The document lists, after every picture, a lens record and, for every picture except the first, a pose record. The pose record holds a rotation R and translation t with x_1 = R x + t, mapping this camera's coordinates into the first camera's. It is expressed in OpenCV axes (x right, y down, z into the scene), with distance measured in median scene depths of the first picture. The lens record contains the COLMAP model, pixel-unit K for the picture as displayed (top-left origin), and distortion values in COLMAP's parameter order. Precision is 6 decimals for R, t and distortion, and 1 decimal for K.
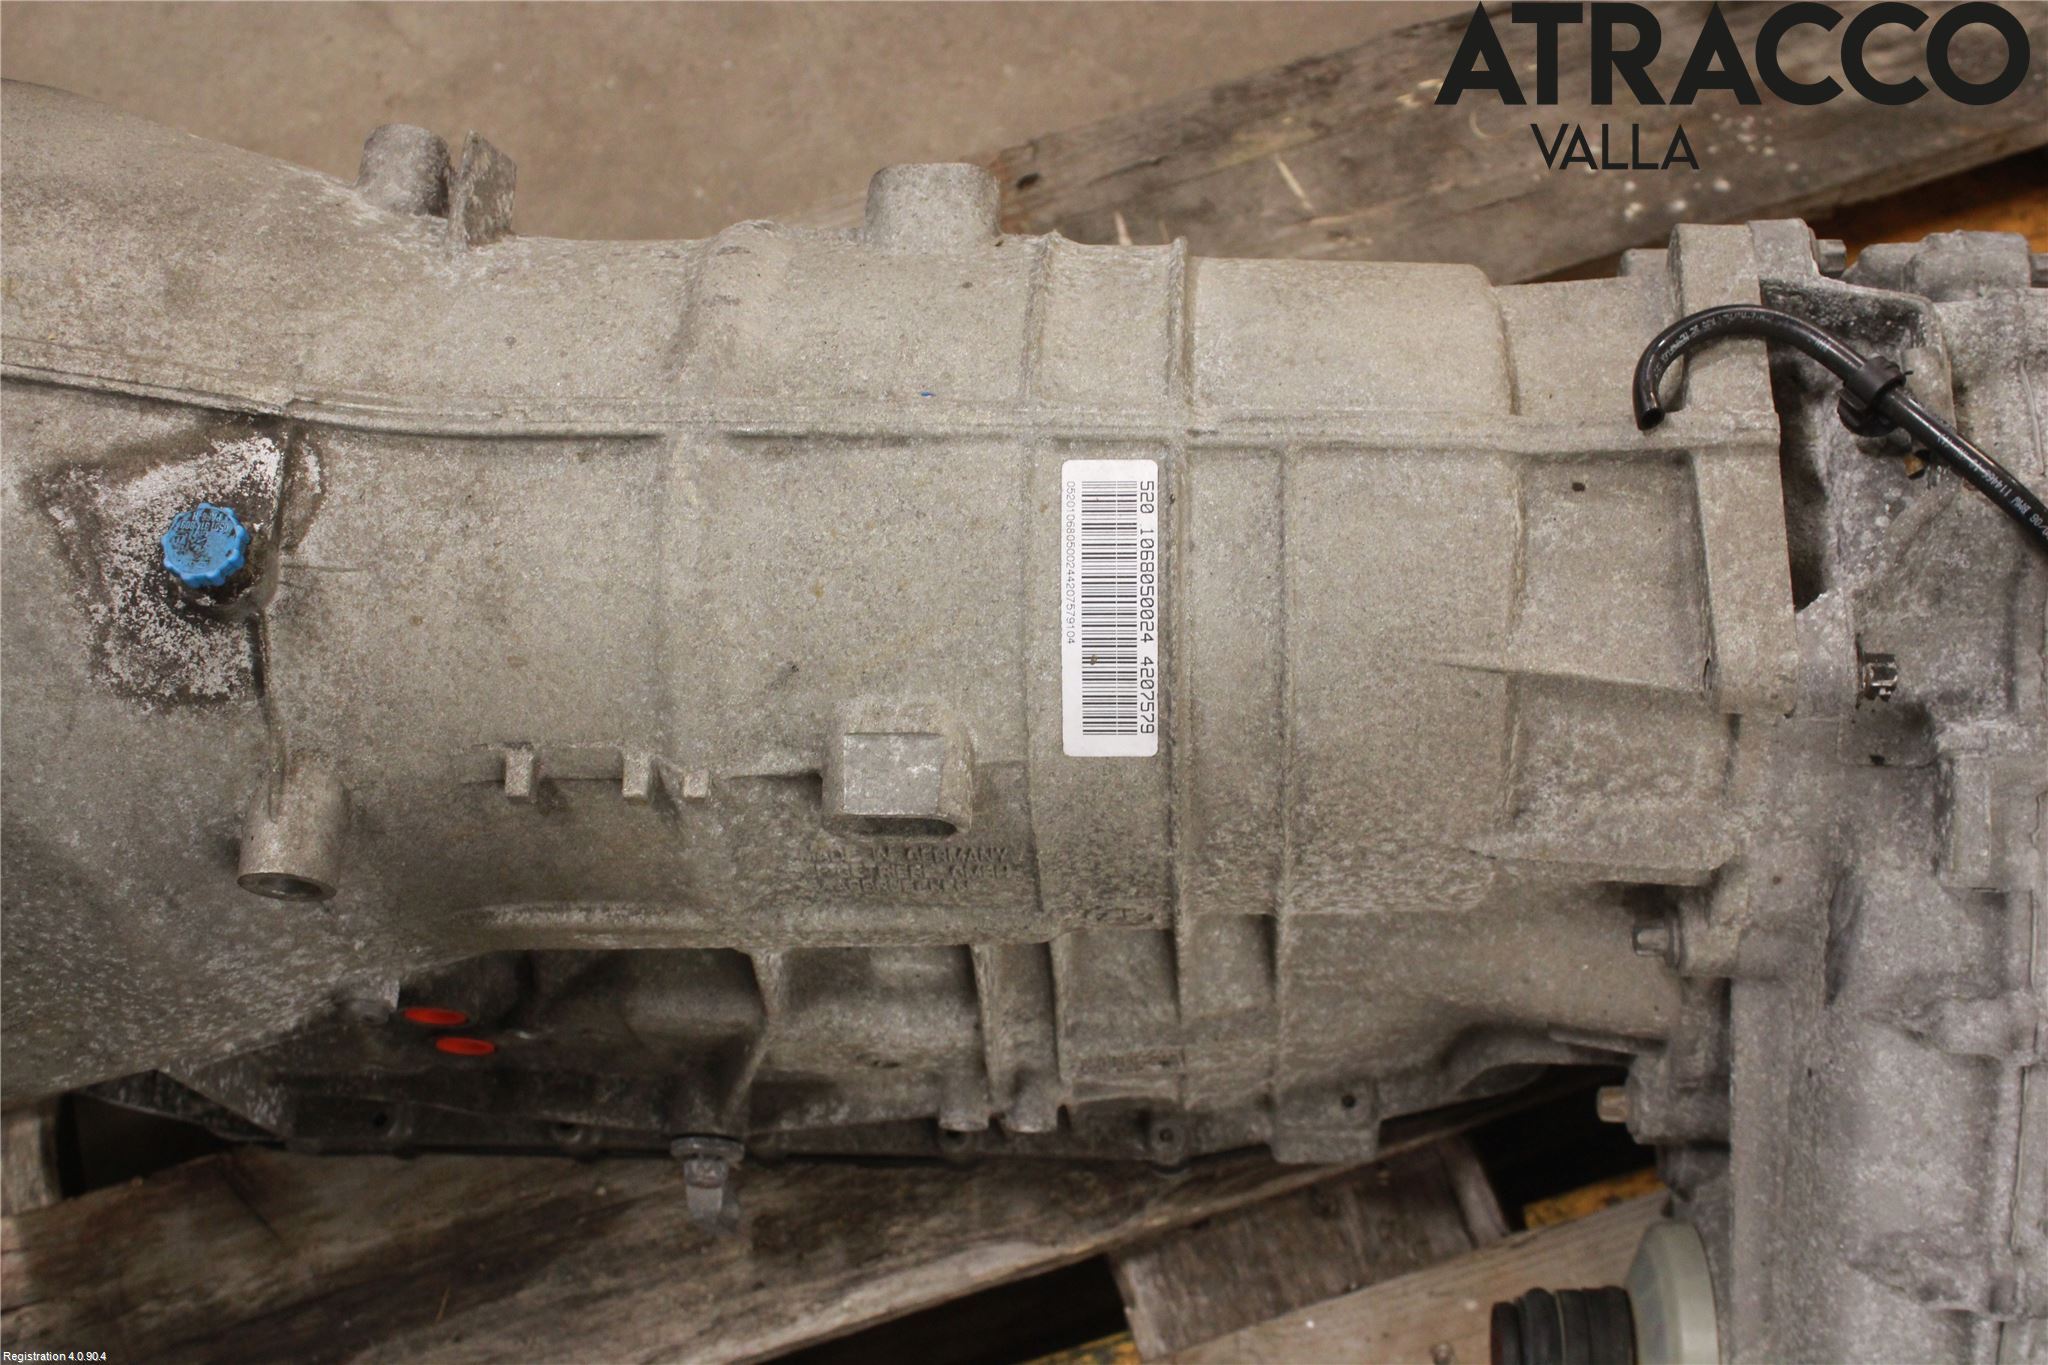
lens RADIAL K [[2340.7, 0, 1002.3], [0, 2340.7, 696.9], [0, 0, 1]] dist [-0.062693, 0.000000]
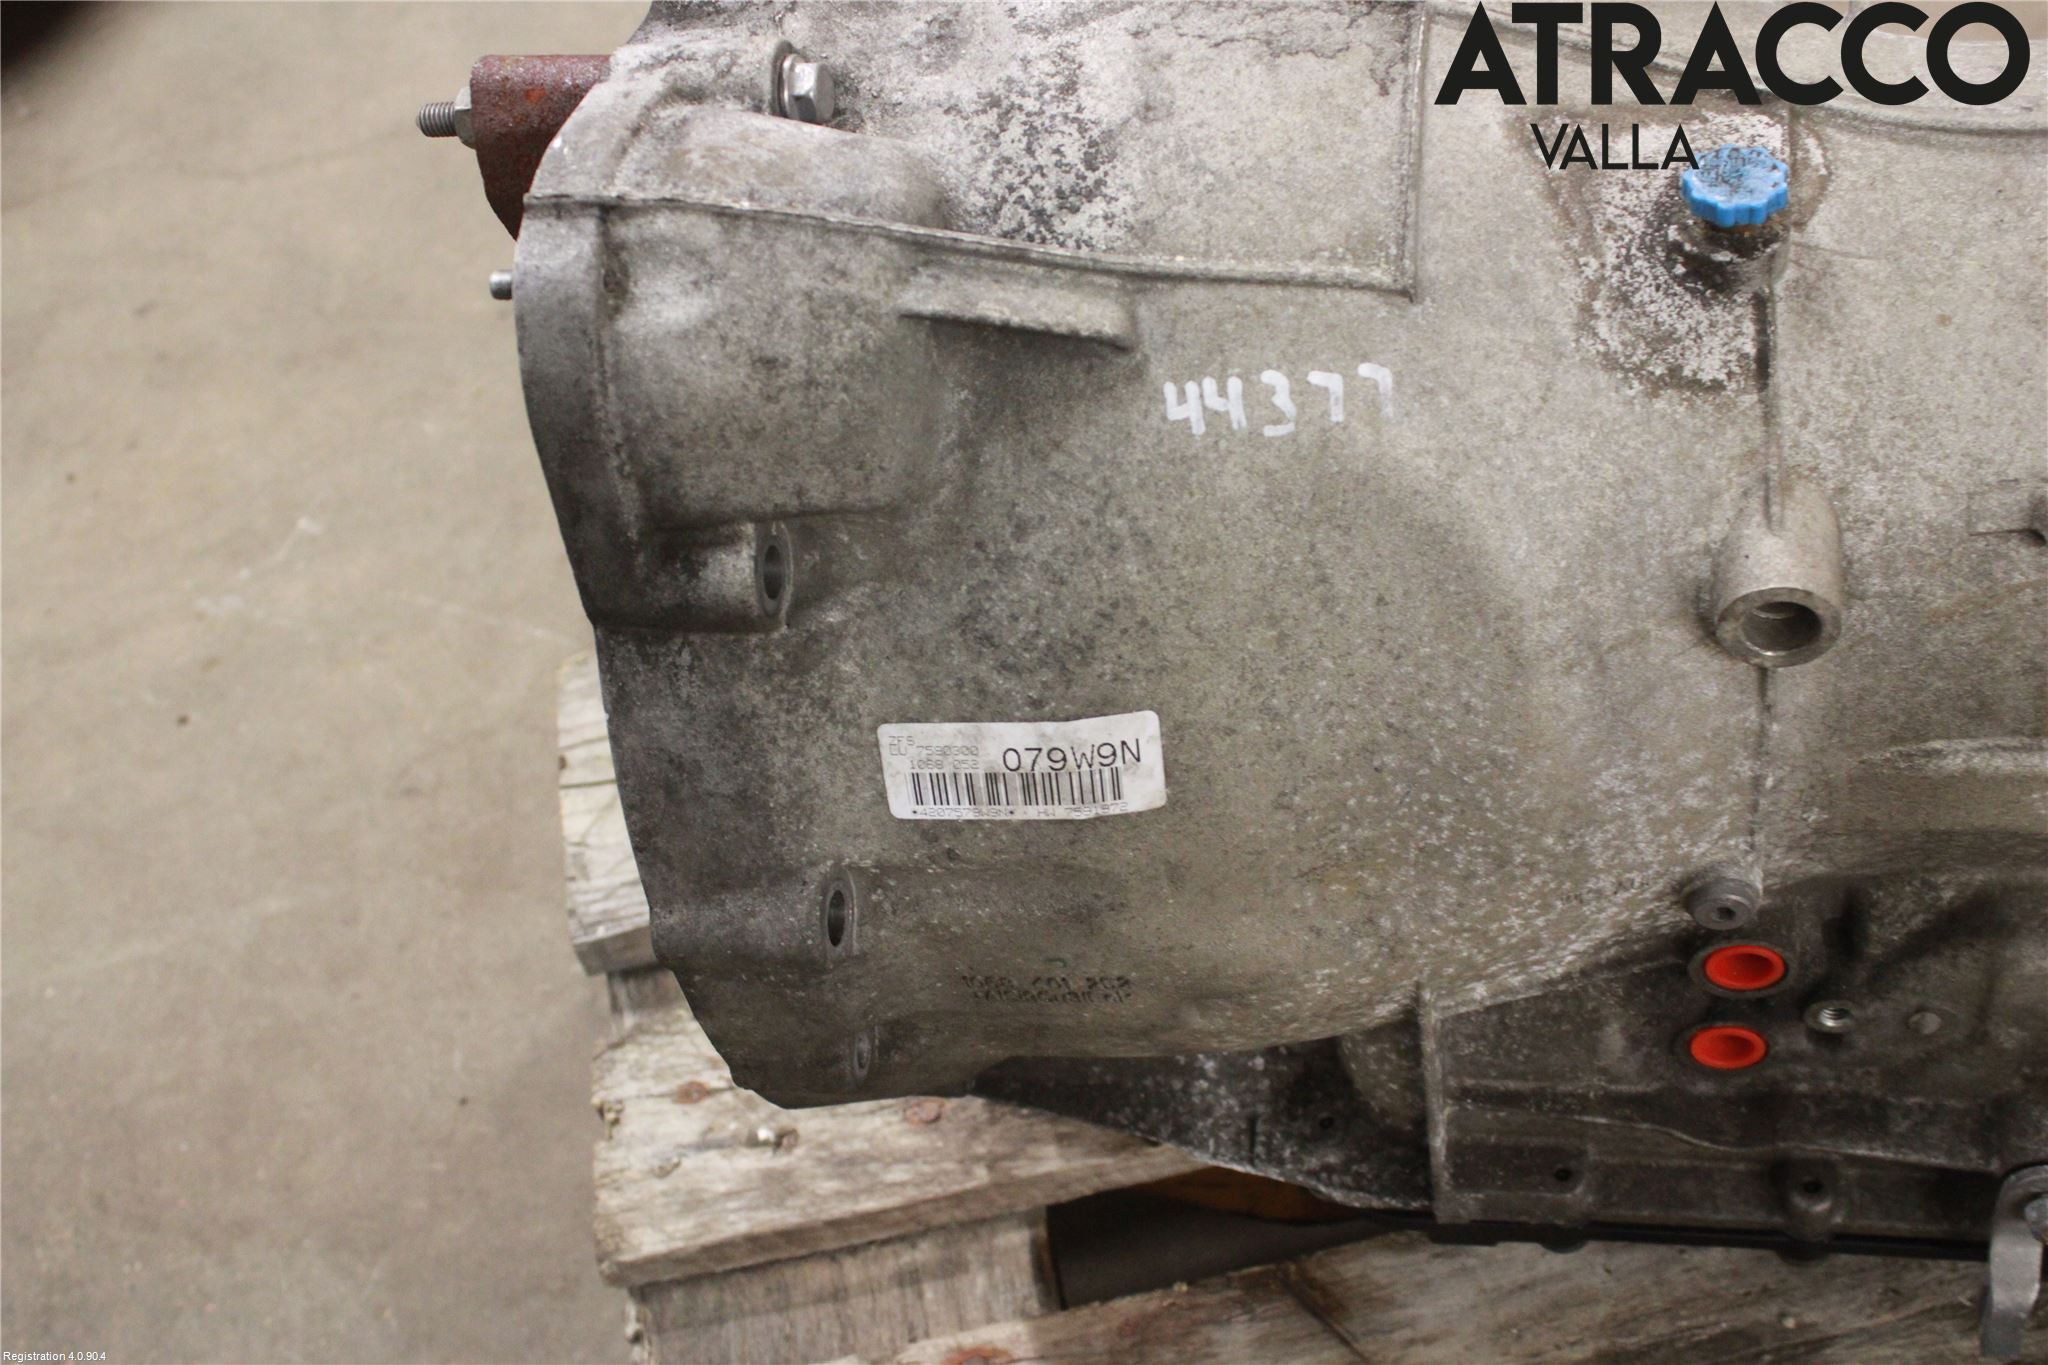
lens RADIAL K [[2340.7, 0, 1051.6], [0, 2340.7, 677.2], [0, 0, 1]] dist [-0.062693, 0.000000]
pose [[0.989034, 0.039579, -0.142286, -0.441204], [-0.079907, 0.953635, -0.290165, 0.349580], [0.124204, 0.298353, 0.946340, 0.223523]]
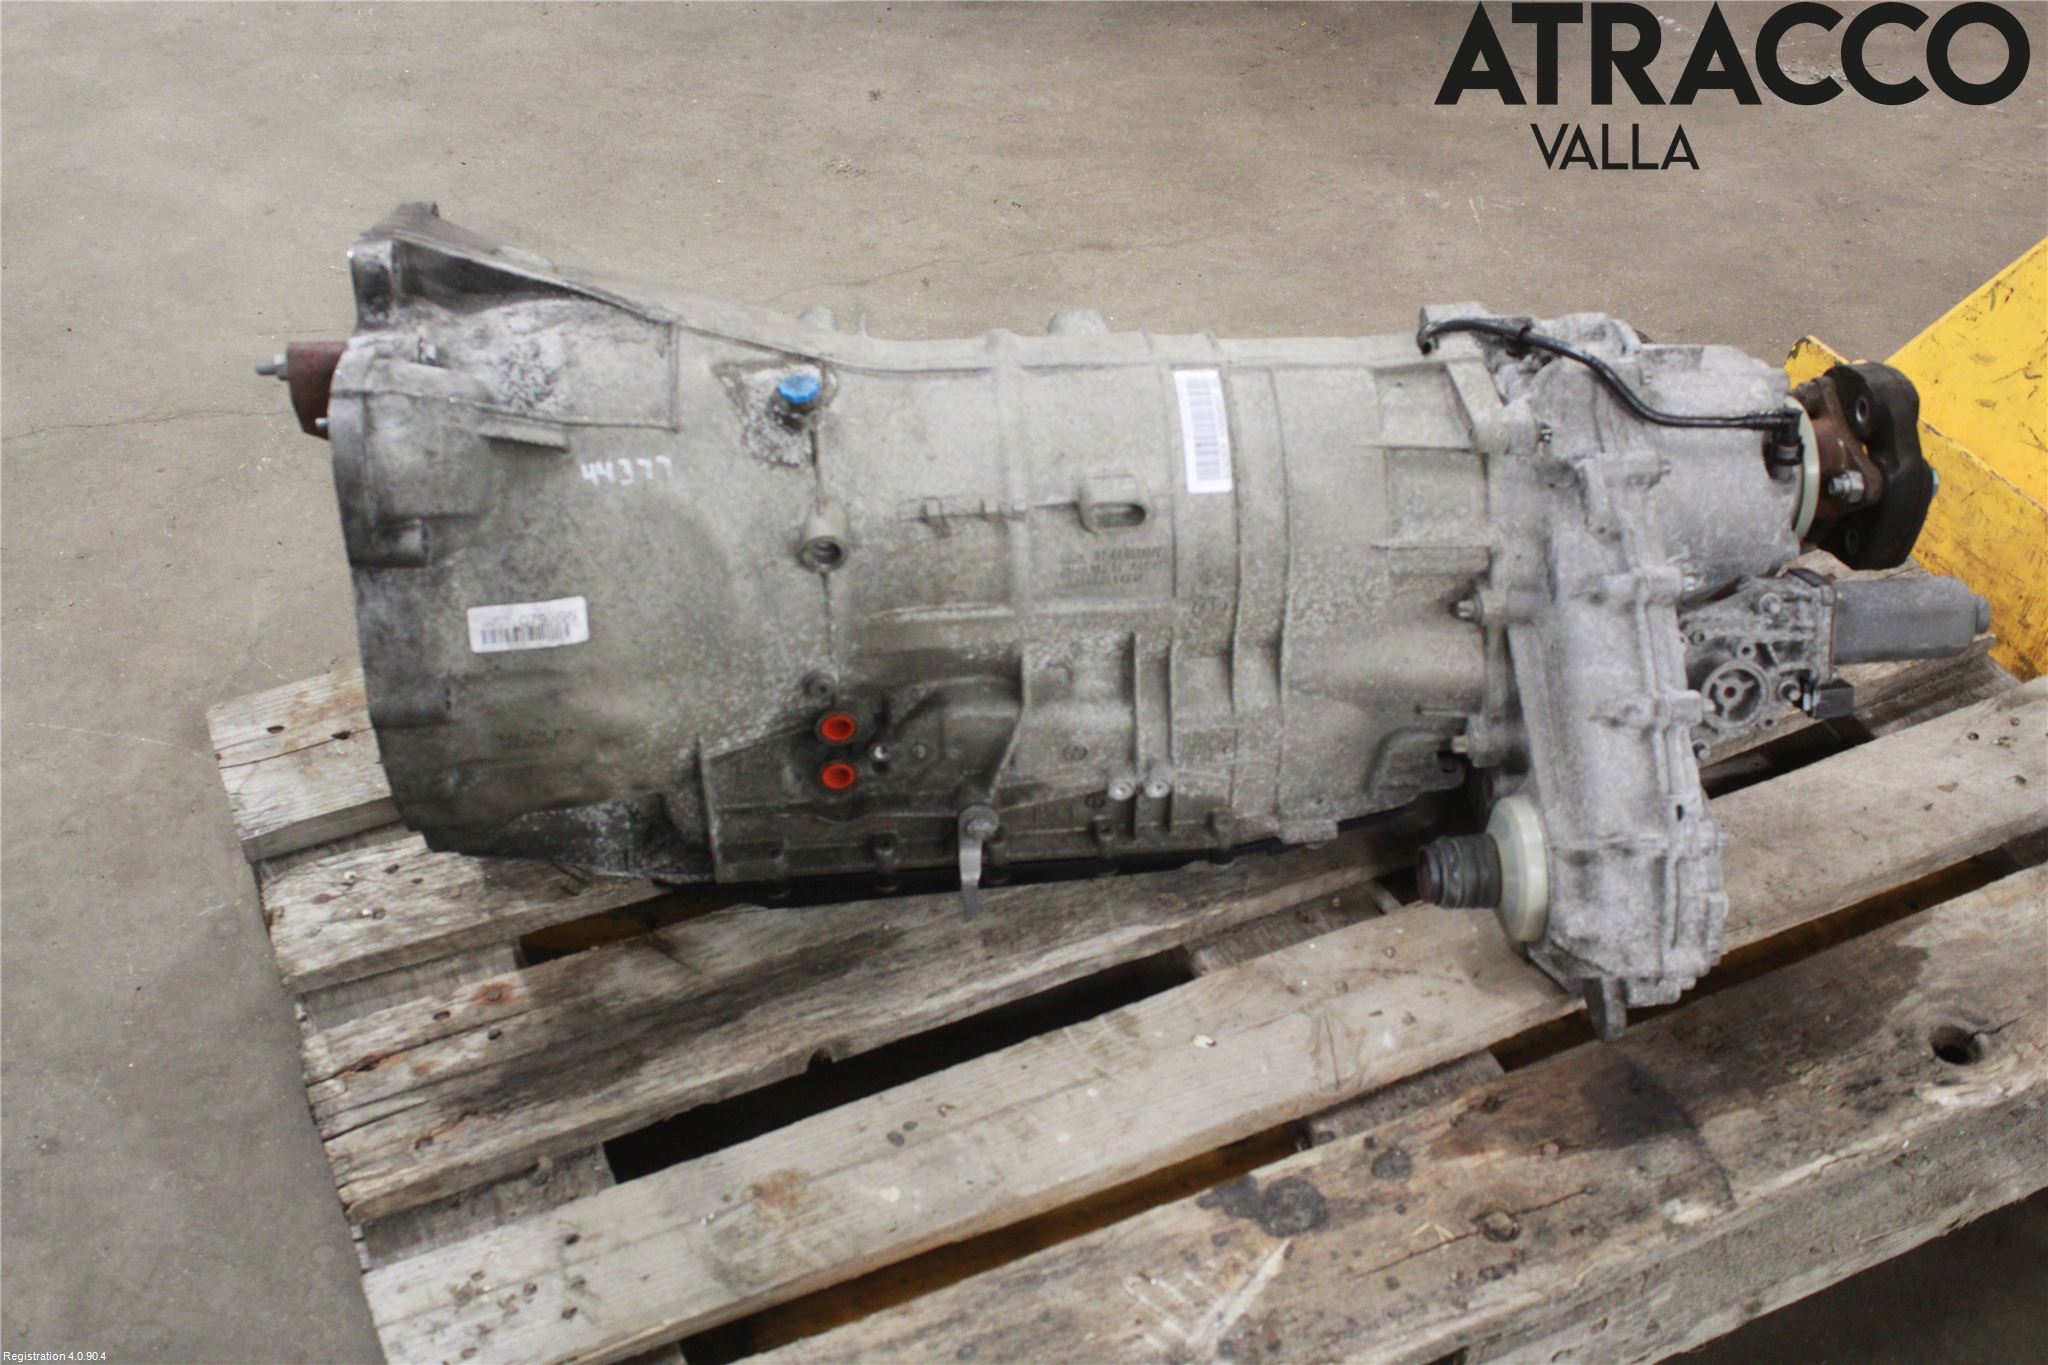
lens RADIAL K [[2213.2, 0, 993.3], [0, 2213.2, 641.7], [0, 0, 1]] dist [-0.062295, 0.000000]
pose [[0.990755, -0.018609, 0.134382, -0.426432], [0.077427, 0.890945, -0.447463, 1.041796], [-0.111400, 0.453730, 0.884149, -0.713817]]
